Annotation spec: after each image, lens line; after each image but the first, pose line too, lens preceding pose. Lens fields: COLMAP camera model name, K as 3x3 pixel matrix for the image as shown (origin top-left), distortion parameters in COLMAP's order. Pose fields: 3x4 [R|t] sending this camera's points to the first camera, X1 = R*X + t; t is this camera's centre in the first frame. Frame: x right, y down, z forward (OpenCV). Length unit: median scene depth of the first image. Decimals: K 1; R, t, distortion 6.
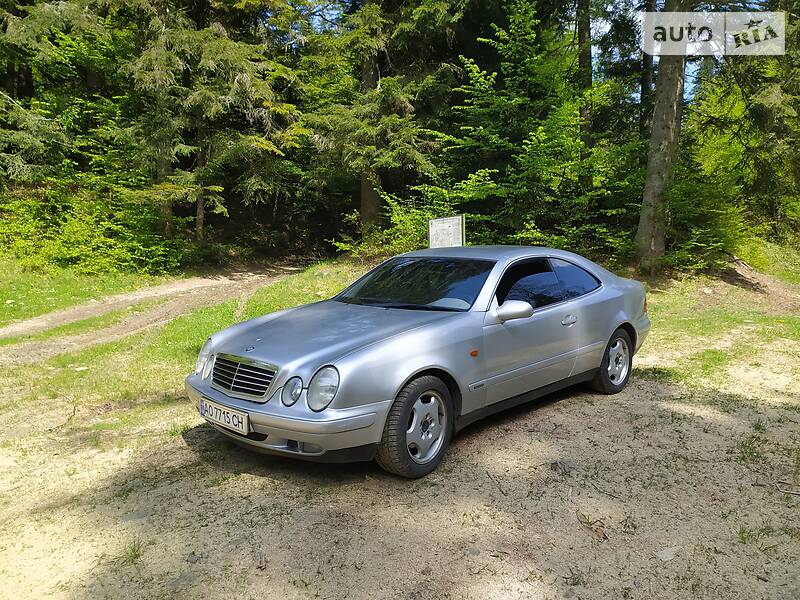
lens RADIAL K [[600.0, 0, 393.9], [0, 600.0, 299.8], [0, 0, 1]] dist [0.062814, -0.057374]
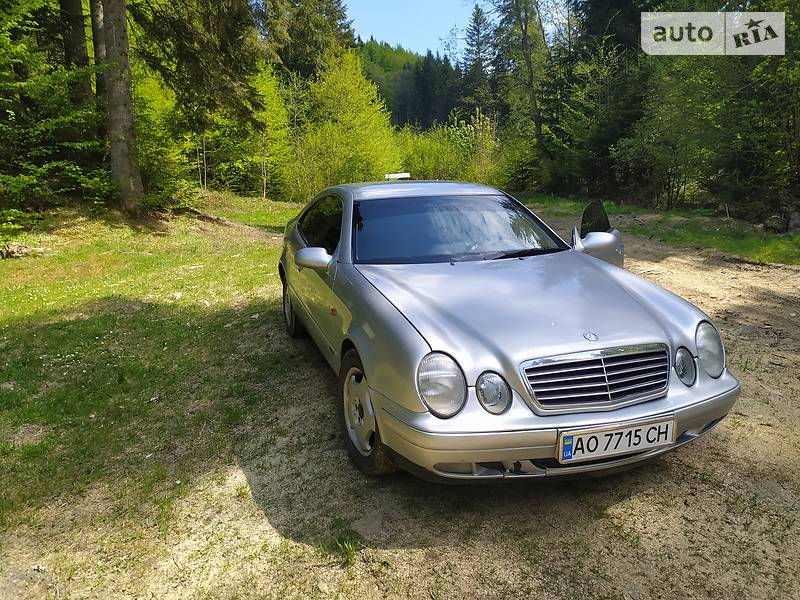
lens RADIAL K [[600.0, 0, 402.0], [0, 600.0, 297.1], [0, 0, 1]] dist [0.062814, -0.057374]
pose [[0.471512, -0.190167, 0.861111, -0.205533], [0.111079, 0.981502, 0.155931, -0.020388], [-0.874836, 0.022128, 0.483914, 0.192898]]
